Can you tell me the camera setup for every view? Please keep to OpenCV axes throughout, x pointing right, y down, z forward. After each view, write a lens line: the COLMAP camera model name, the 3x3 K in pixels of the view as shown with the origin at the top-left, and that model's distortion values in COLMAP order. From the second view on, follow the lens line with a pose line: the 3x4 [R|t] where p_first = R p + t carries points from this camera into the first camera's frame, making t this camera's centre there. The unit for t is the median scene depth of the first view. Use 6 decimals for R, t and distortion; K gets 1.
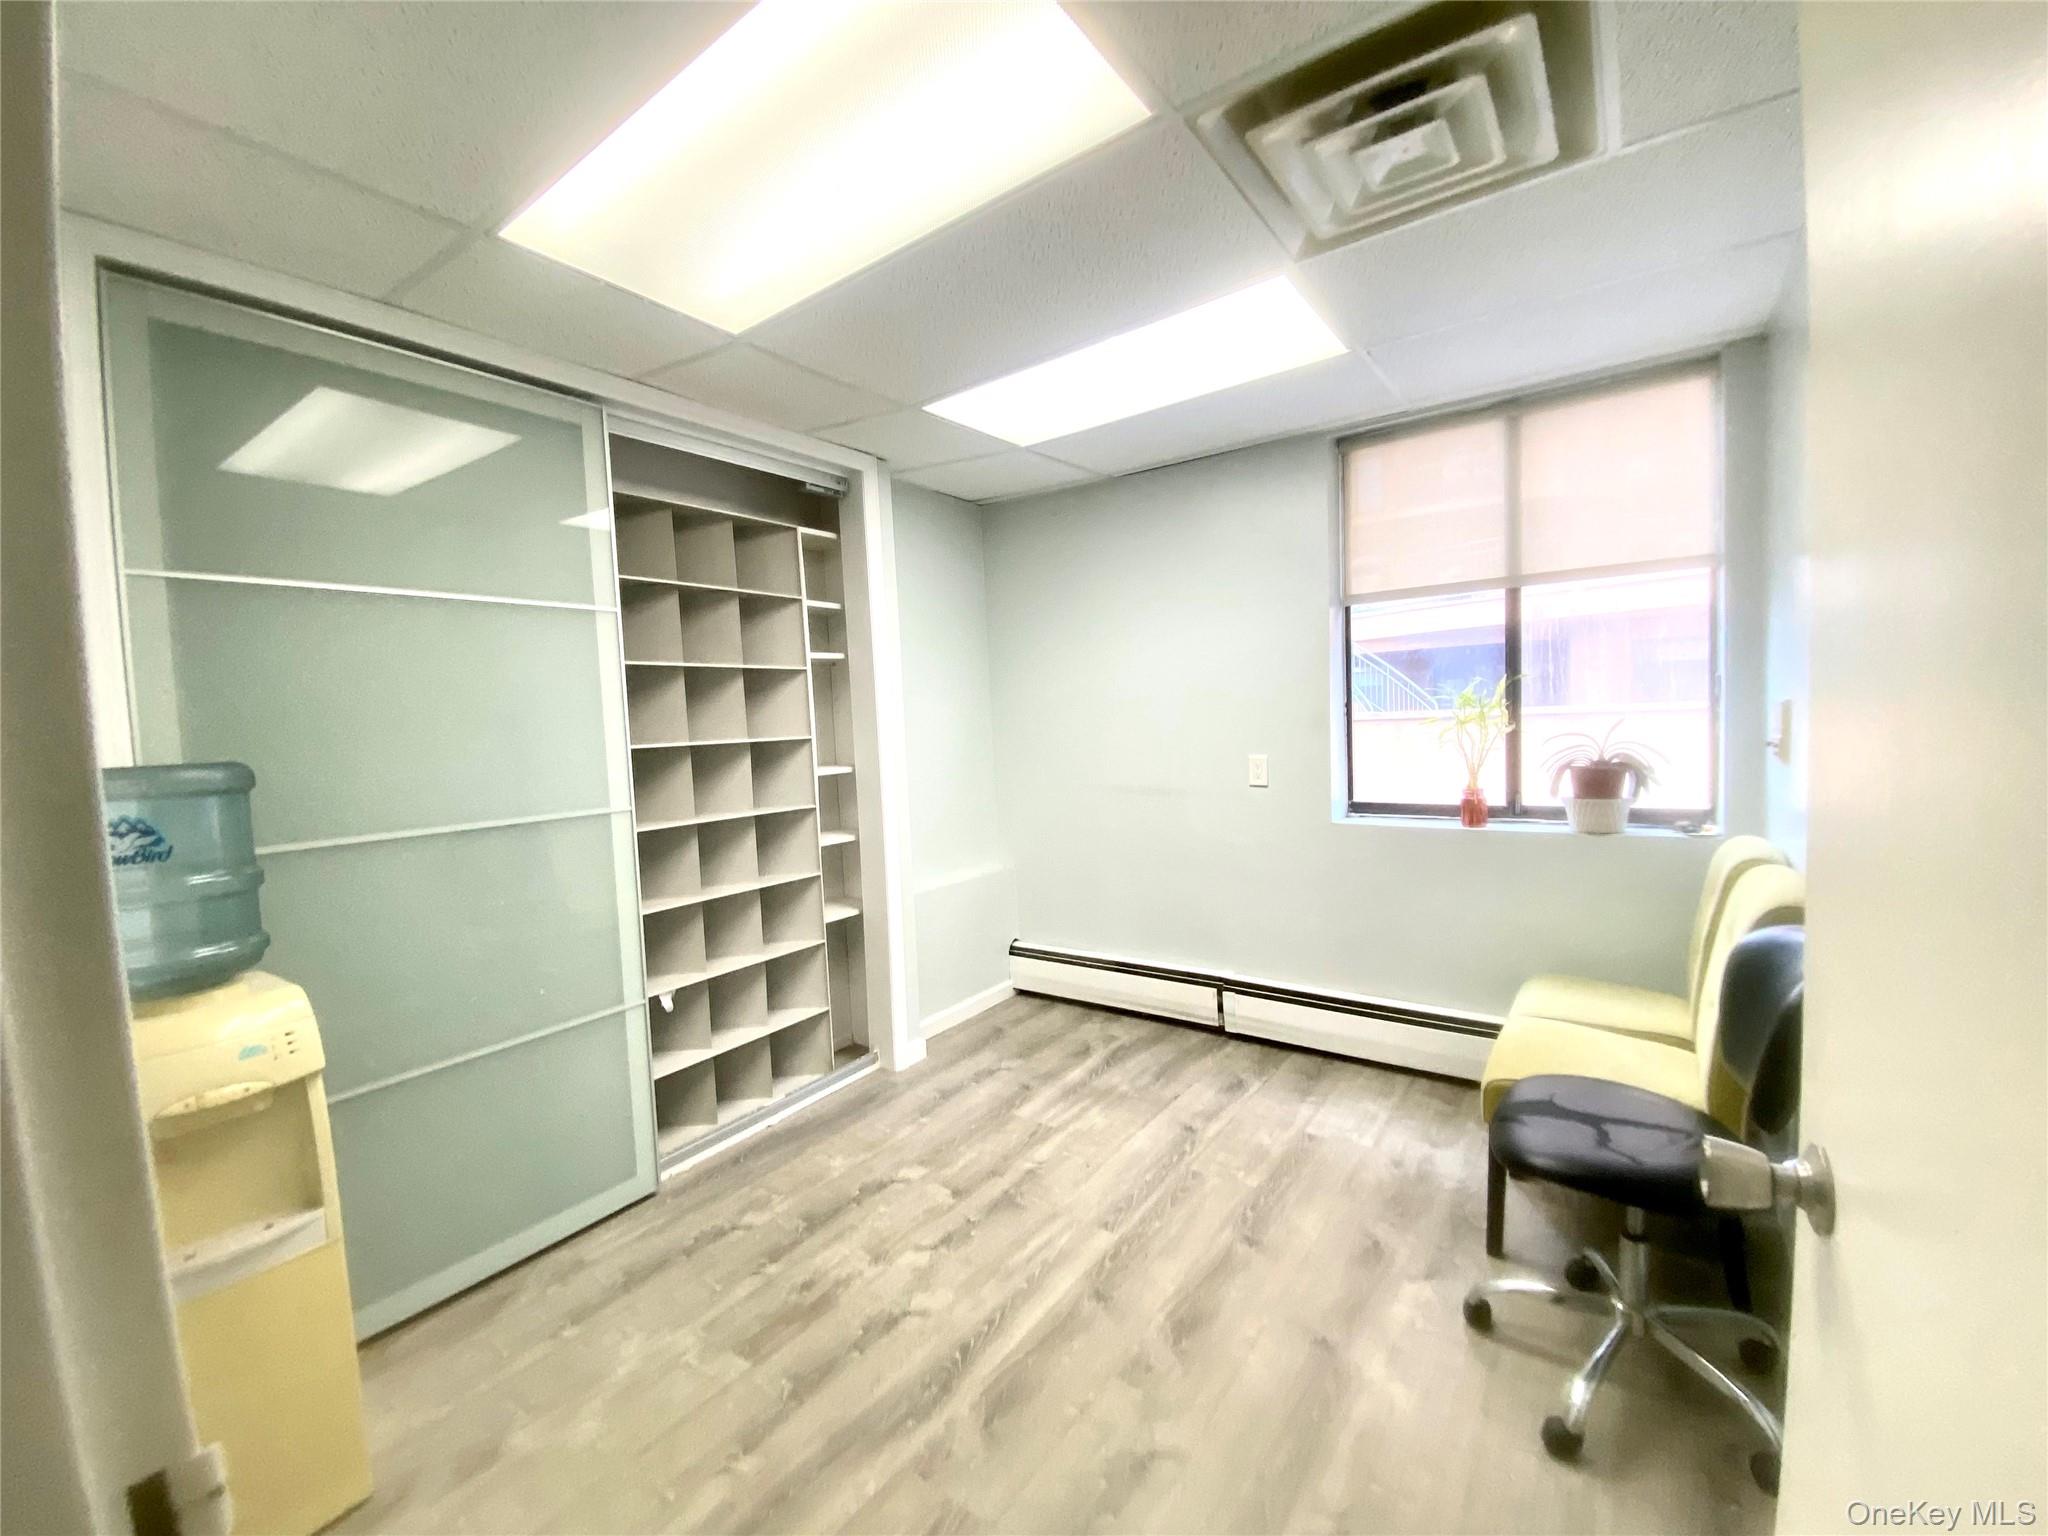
lens RADIAL K [[839.4, 0, 1027.8], [0, 839.4, 774.4], [0, 0, 1]] dist [0.022077, -0.021268]
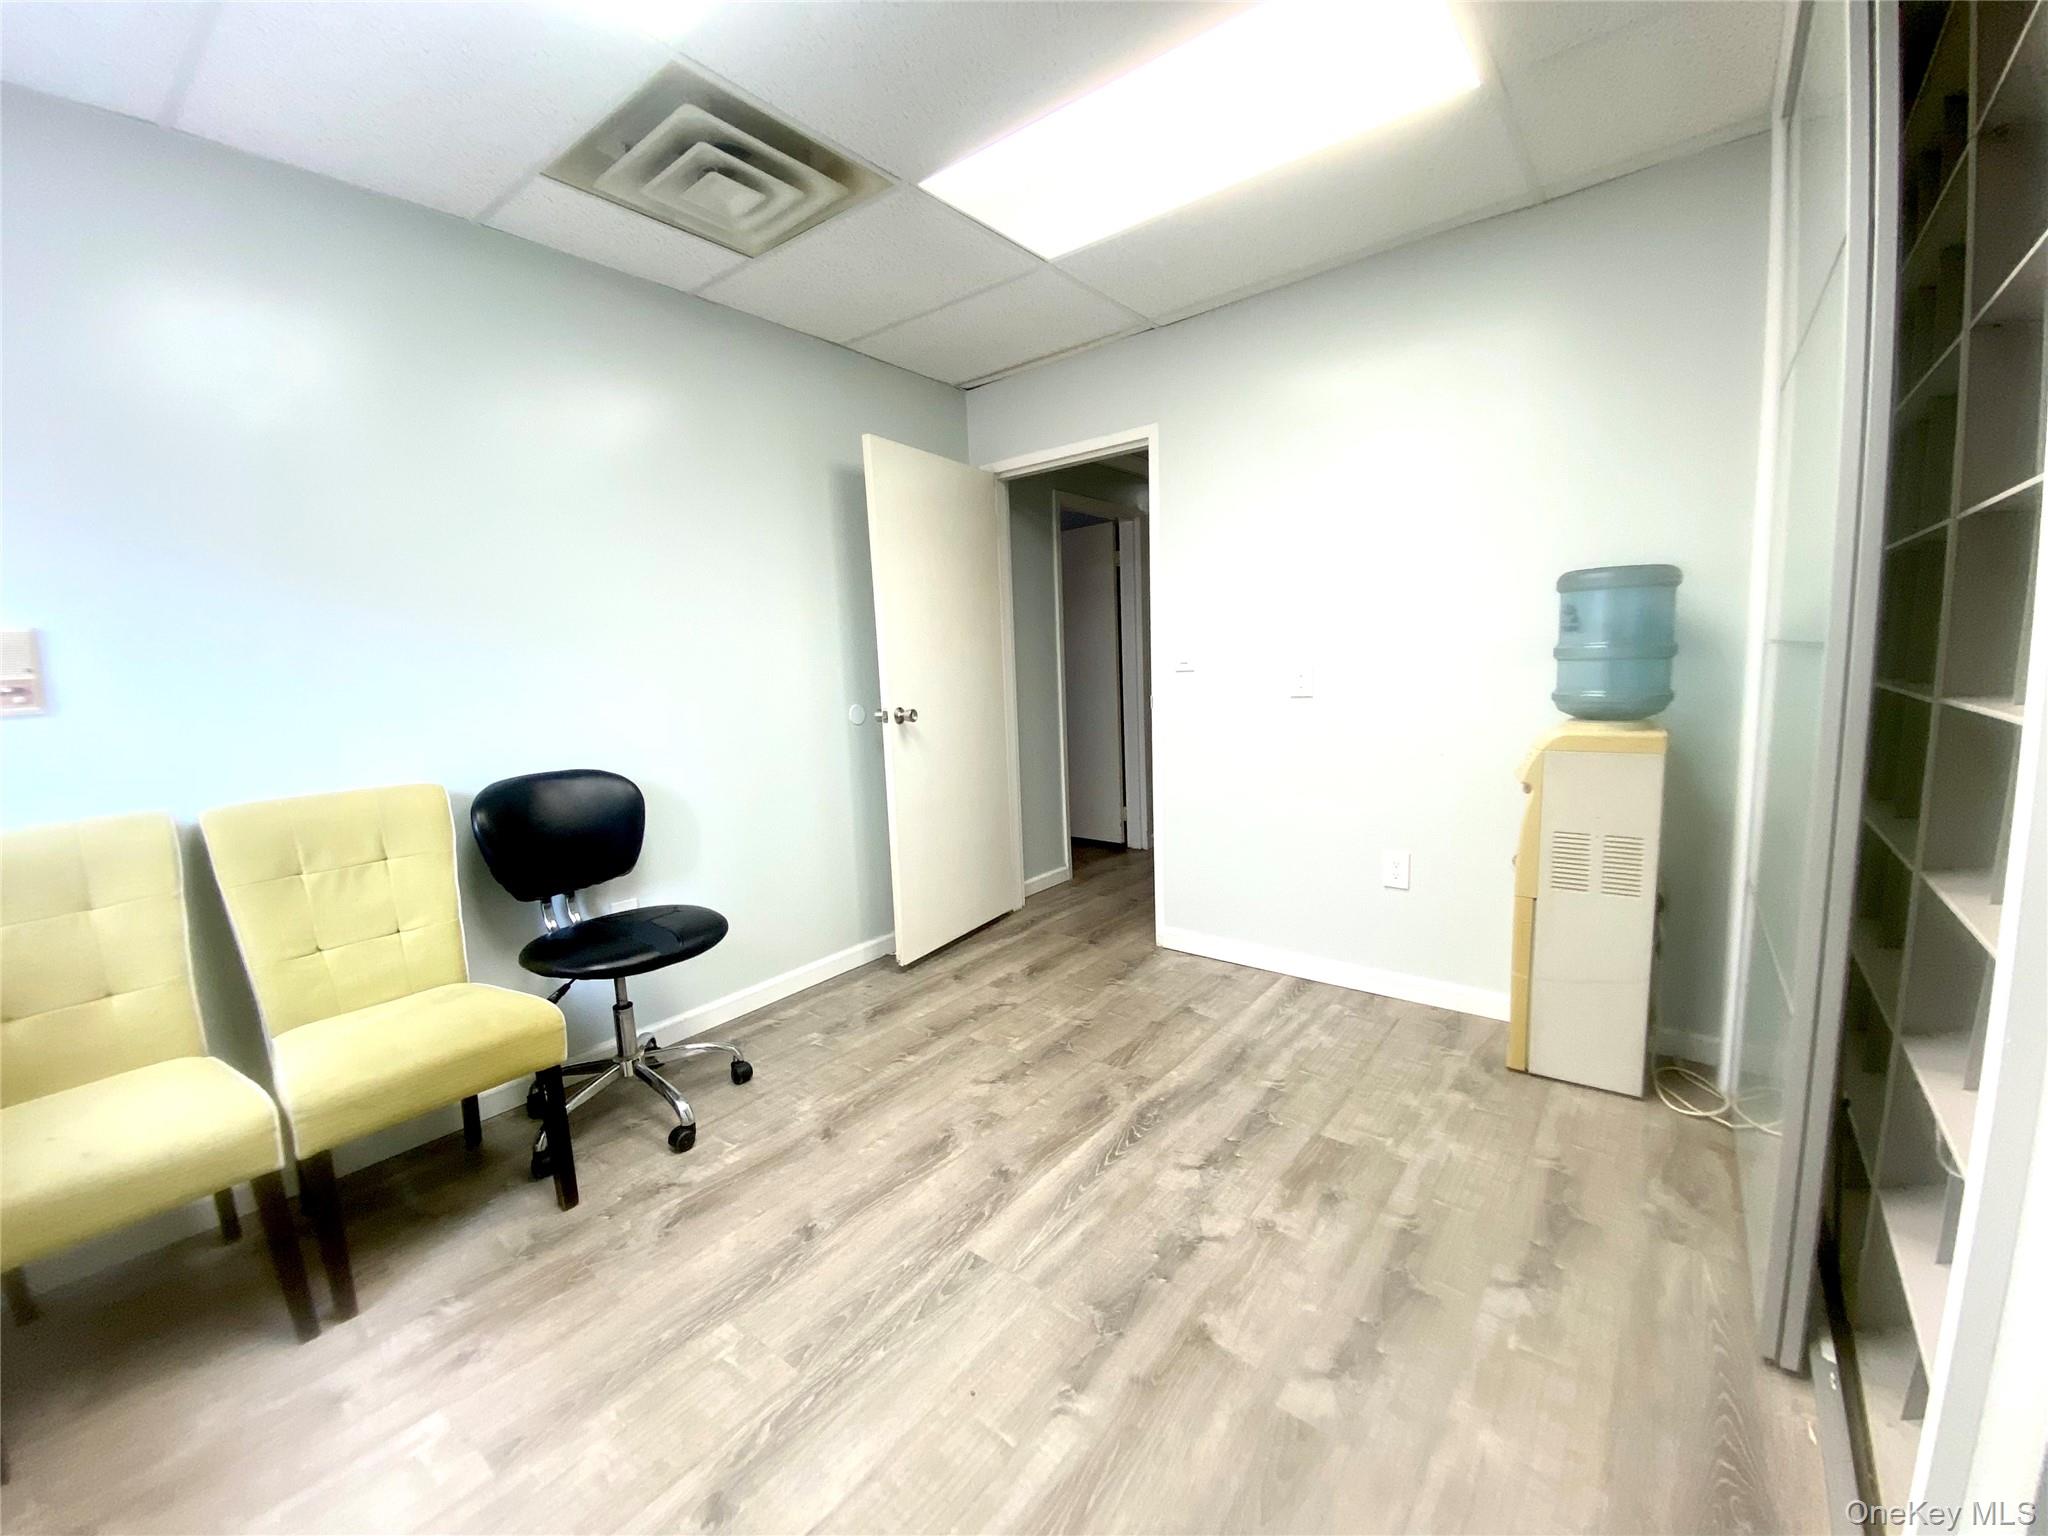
lens RADIAL K [[839.4, 0, 1027.8], [0, 839.4, 774.4], [0, 0, 1]] dist [0.022077, -0.021268]
pose [[-0.995723, 0.078940, 0.047995, -0.023592], [0.087065, 0.975563, 0.201733, -0.029990], [-0.030897, 0.205049, -0.978264, 1.718048]]
